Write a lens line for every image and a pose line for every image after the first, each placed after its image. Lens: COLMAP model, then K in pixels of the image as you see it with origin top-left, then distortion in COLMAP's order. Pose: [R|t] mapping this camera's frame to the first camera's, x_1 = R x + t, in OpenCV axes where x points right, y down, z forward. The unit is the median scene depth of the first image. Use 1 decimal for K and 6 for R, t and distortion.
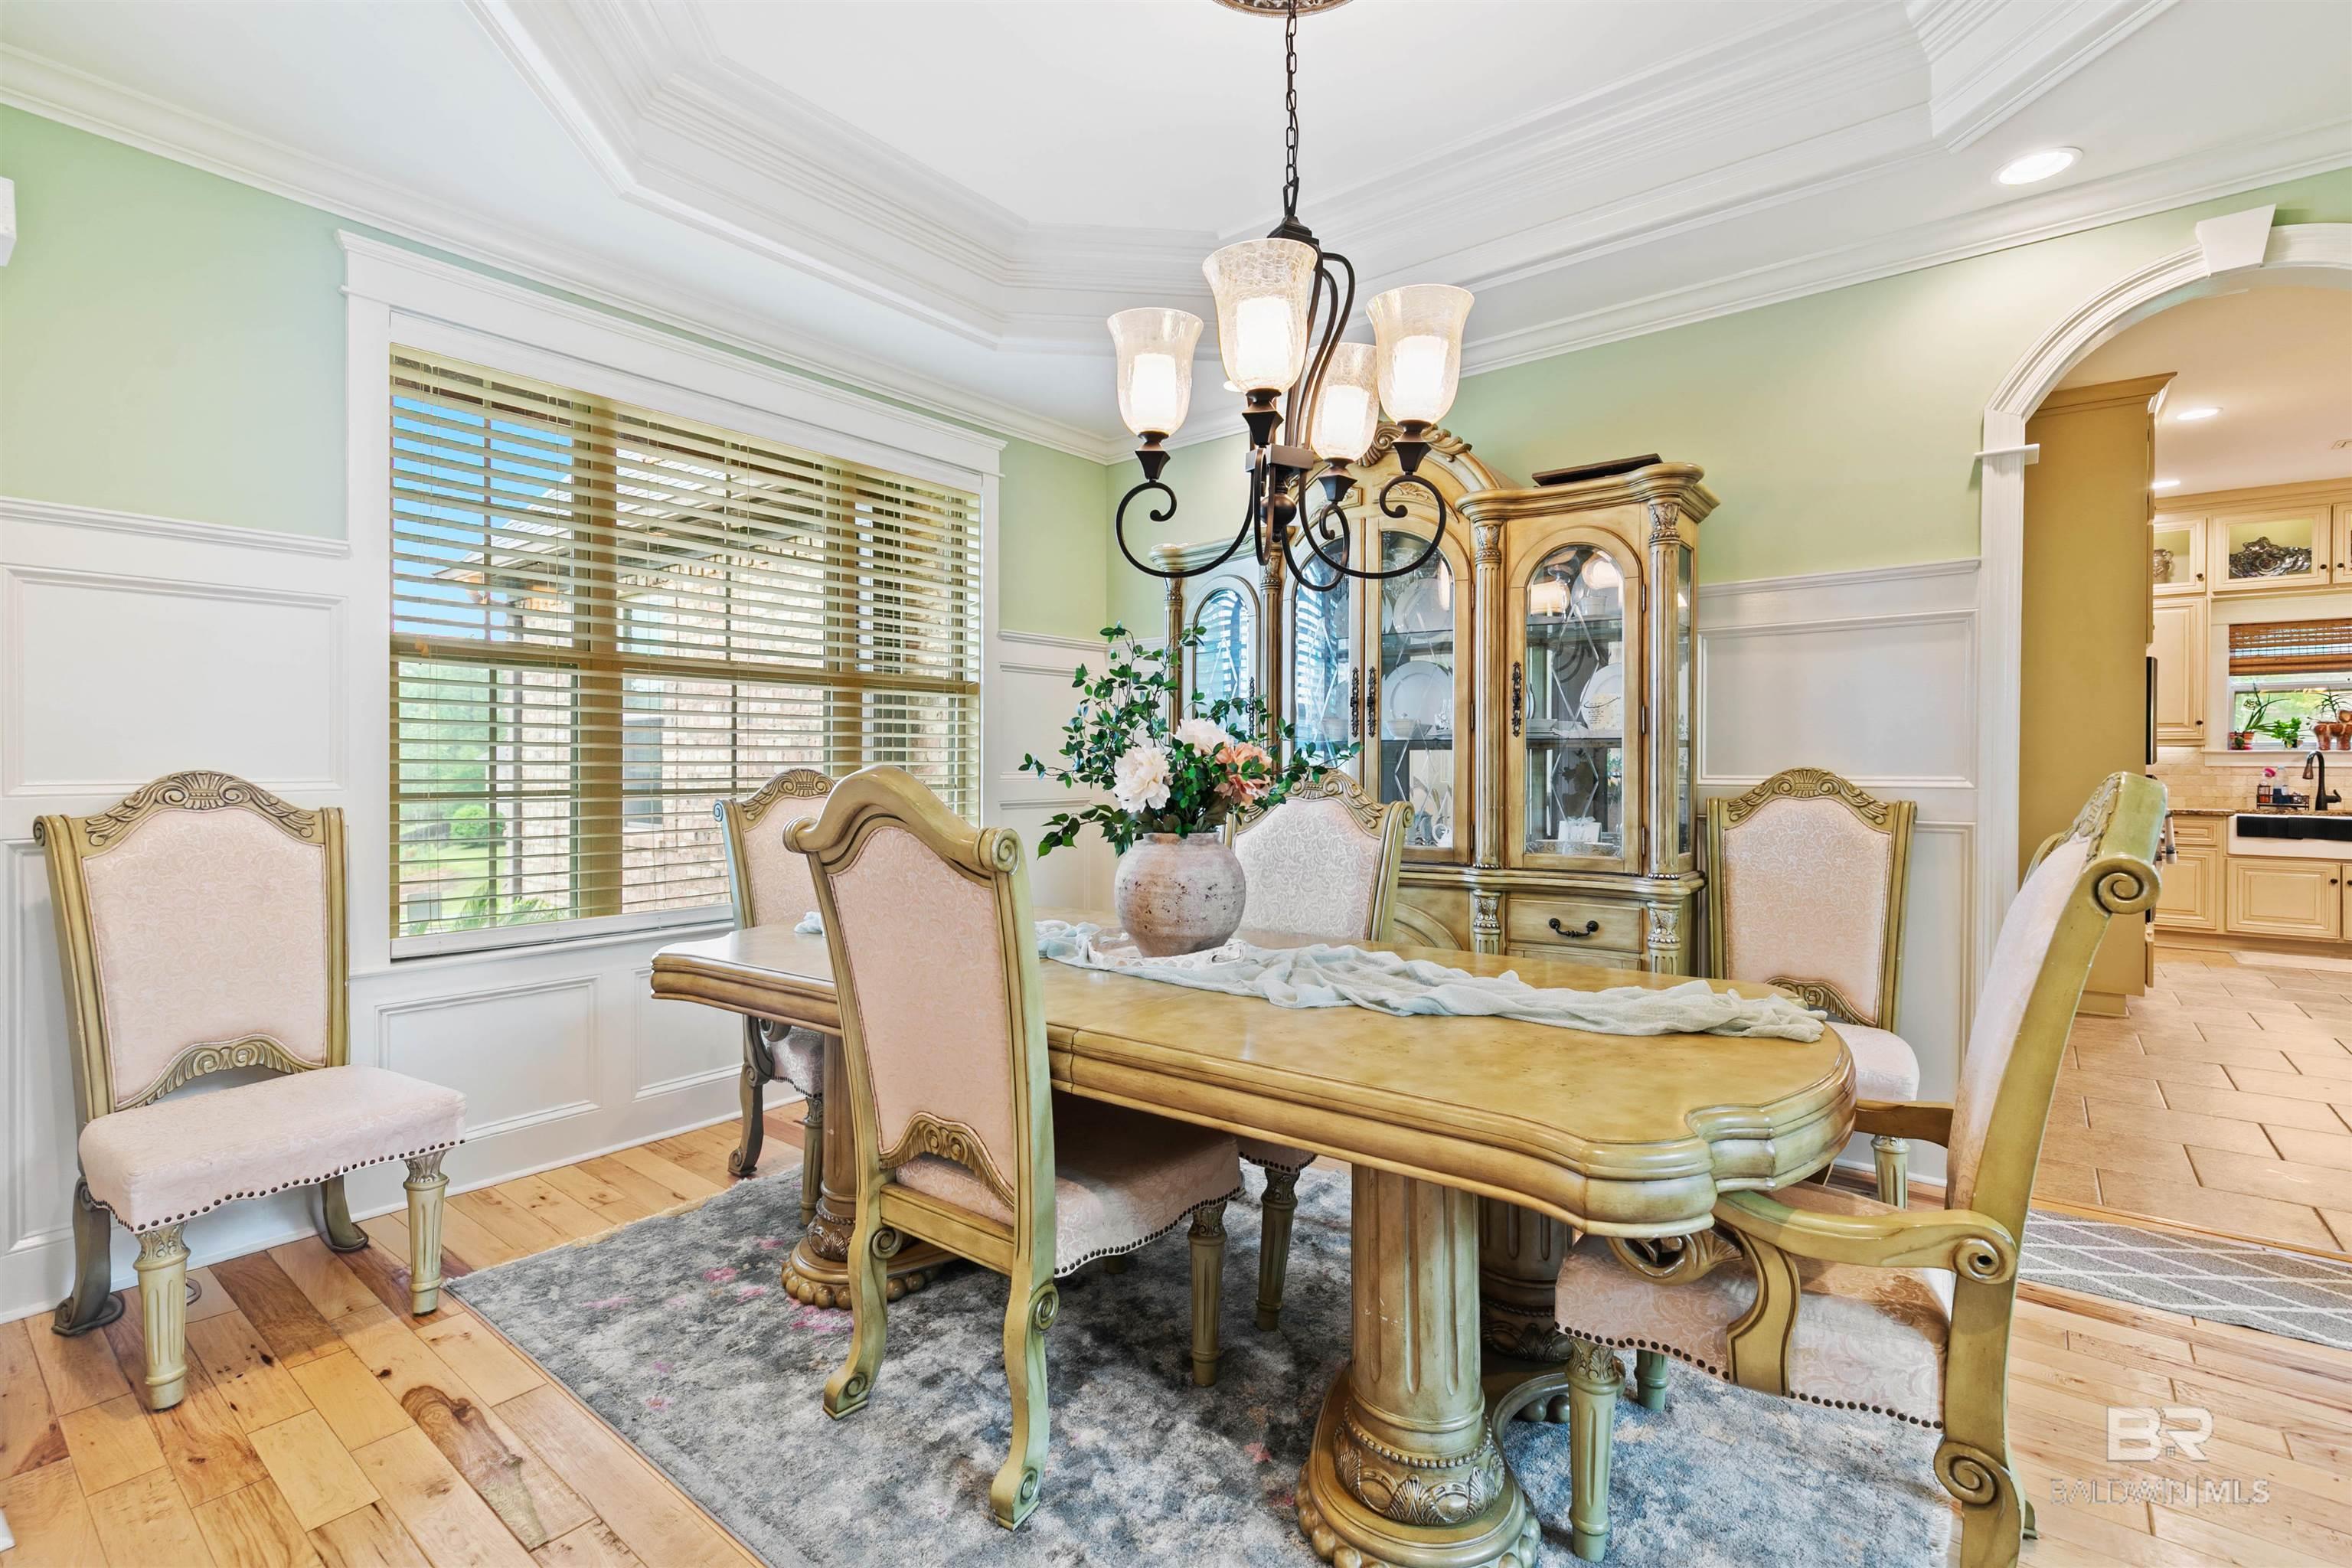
lens RADIAL K [[1062.8, 0, 1176.0], [0, 1062.8, 784.0], [0, 0, 1]] dist [0.000169, -0.000019]
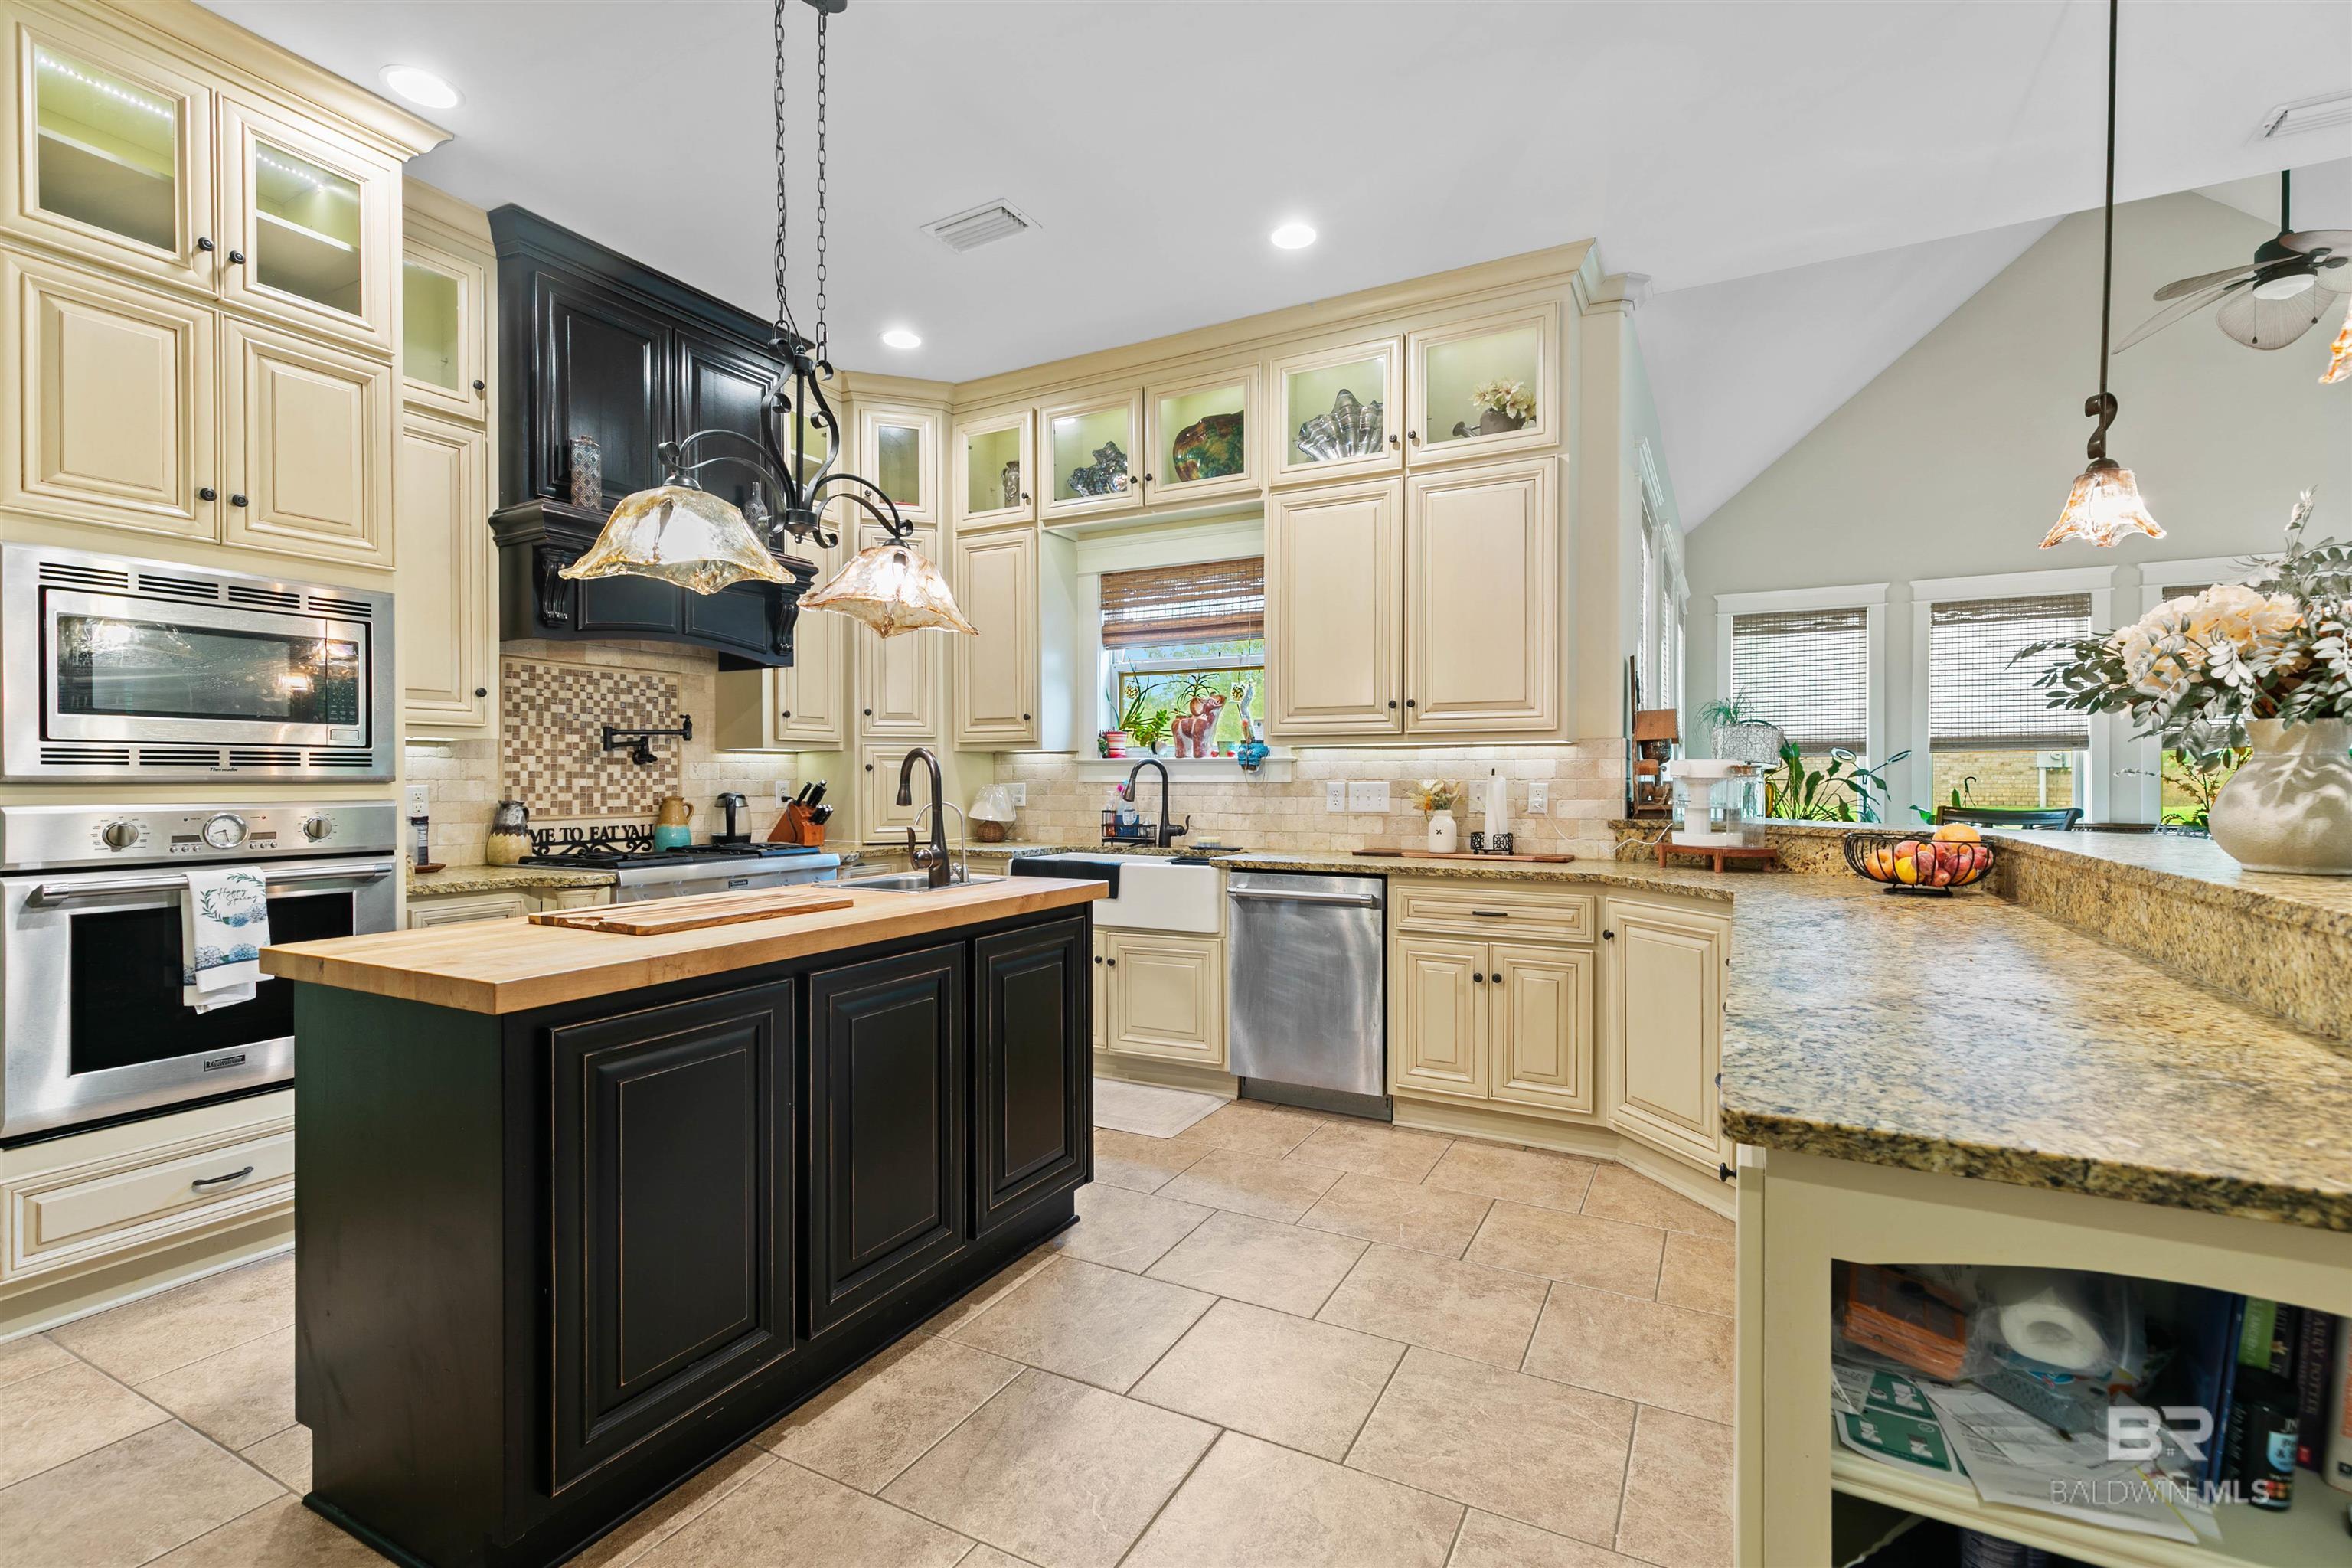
lens RADIAL K [[1062.8, 0, 1176.0], [0, 1062.8, 784.0], [0, 0, 1]] dist [0.000169, -0.000019]
pose [[0.983458, -0.003631, 0.181099, 0.920350], [0.006895, 0.999825, -0.017397, -0.003553], [-0.181004, 0.018358, 0.983311, 0.326274]]
